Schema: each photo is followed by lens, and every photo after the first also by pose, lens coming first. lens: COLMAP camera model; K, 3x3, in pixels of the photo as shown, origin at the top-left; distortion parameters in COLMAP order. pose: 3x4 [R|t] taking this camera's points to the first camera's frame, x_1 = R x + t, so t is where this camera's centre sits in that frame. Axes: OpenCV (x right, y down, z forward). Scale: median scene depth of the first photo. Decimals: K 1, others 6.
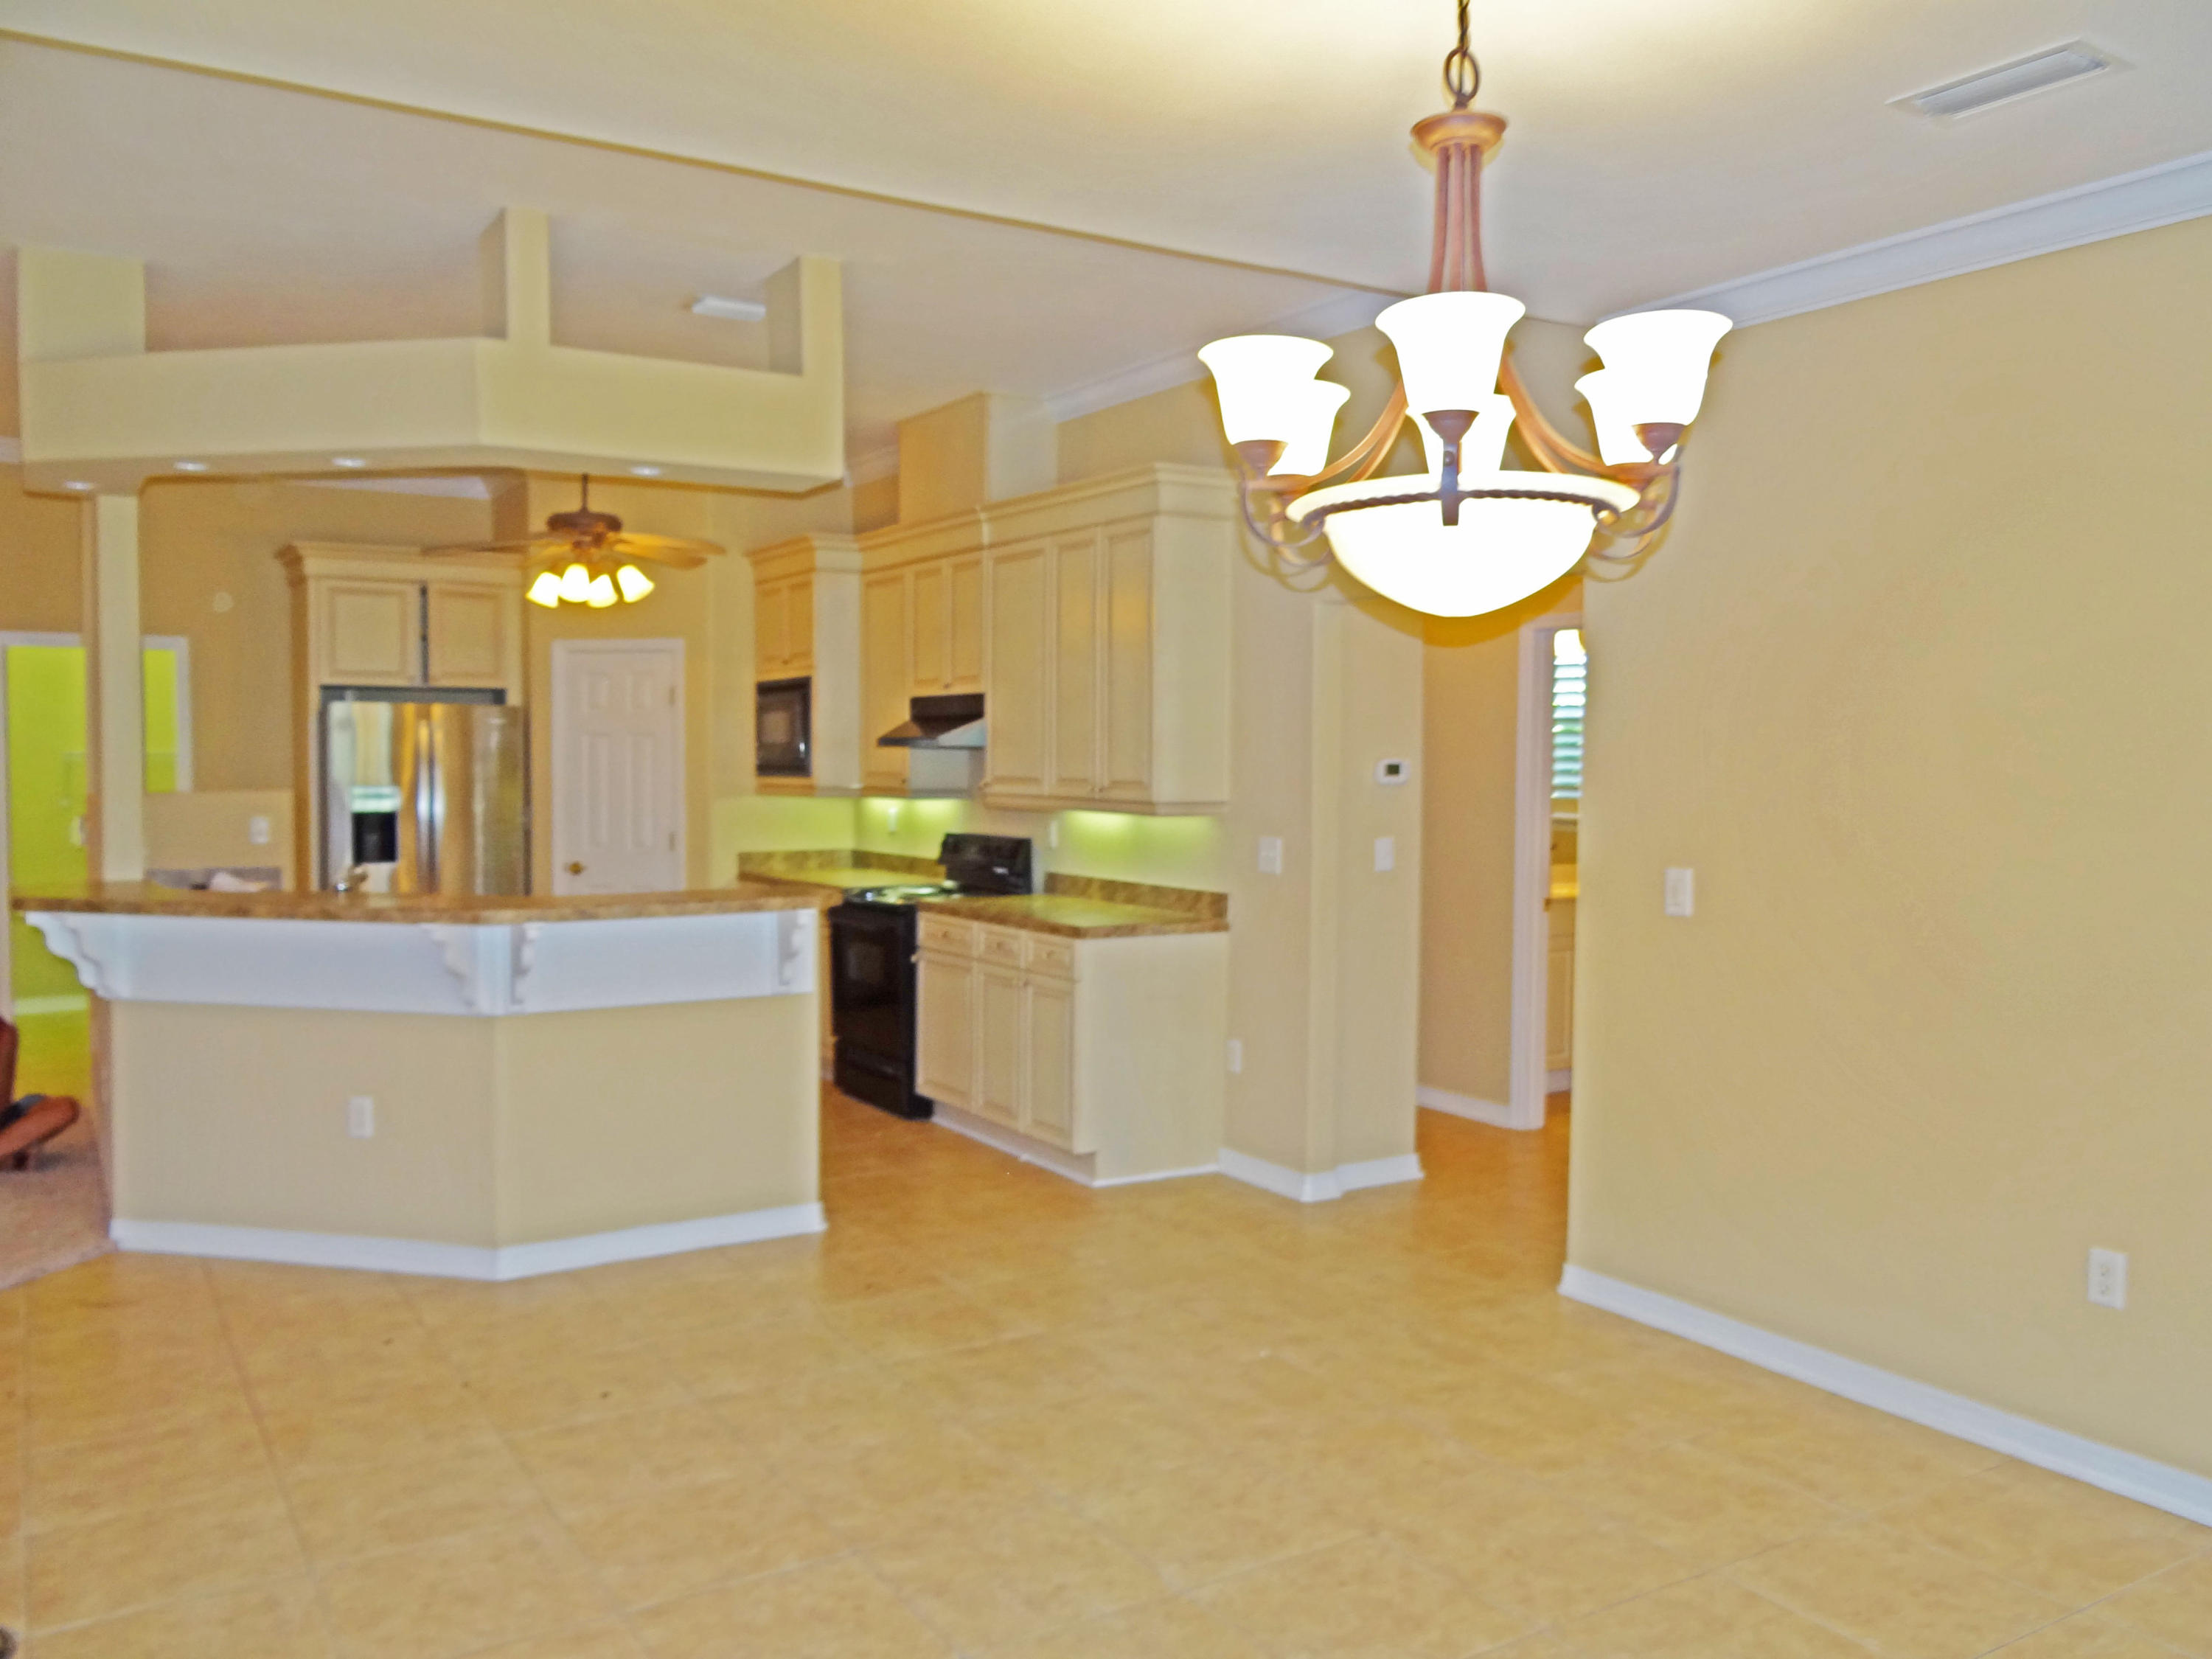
lens RADIAL K [[1750.4, 0, 1107.8], [0, 1750.4, 821.6], [0, 0, 1]] dist [0.004748, -0.012466]
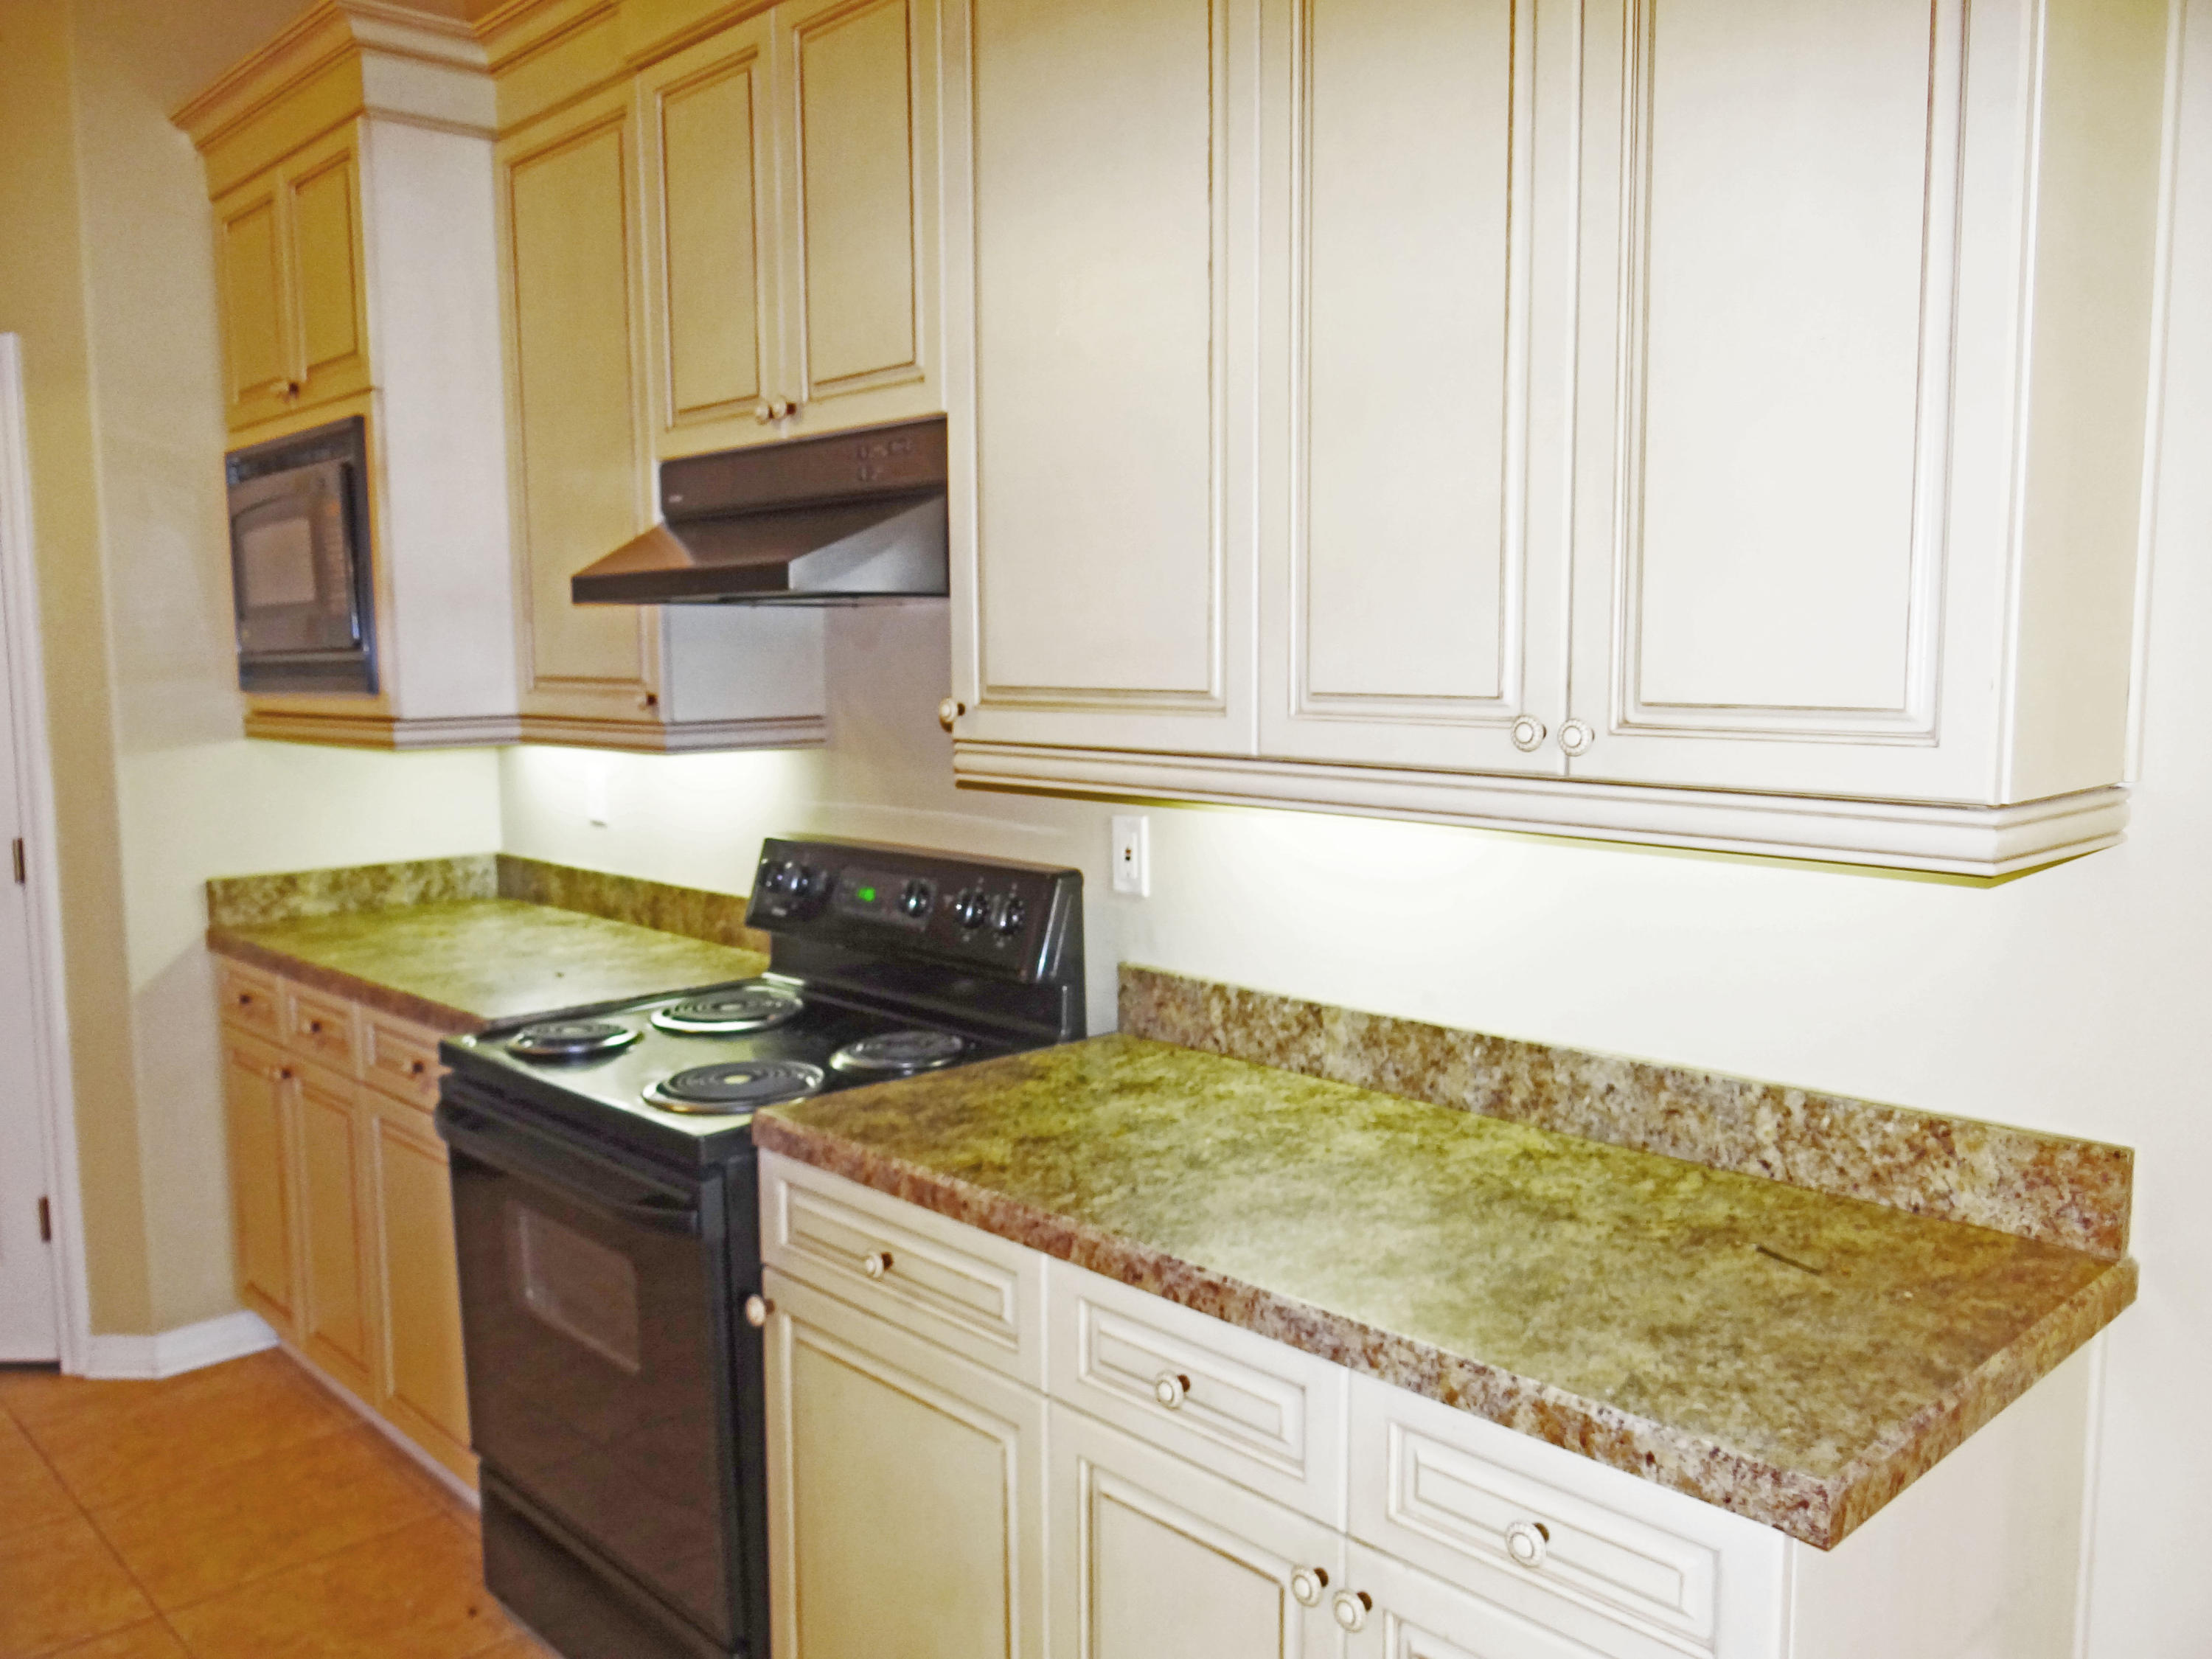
lens RADIAL K [[1750.4, 0, 1097.1], [0, 1750.4, 819.5], [0, 0, 1]] dist [0.004748, -0.012466]
pose [[0.980526, -0.034736, 0.193294, -0.115030], [0.022701, 0.997683, 0.064135, -0.023478], [-0.195074, -0.058498, 0.979042, 0.749926]]
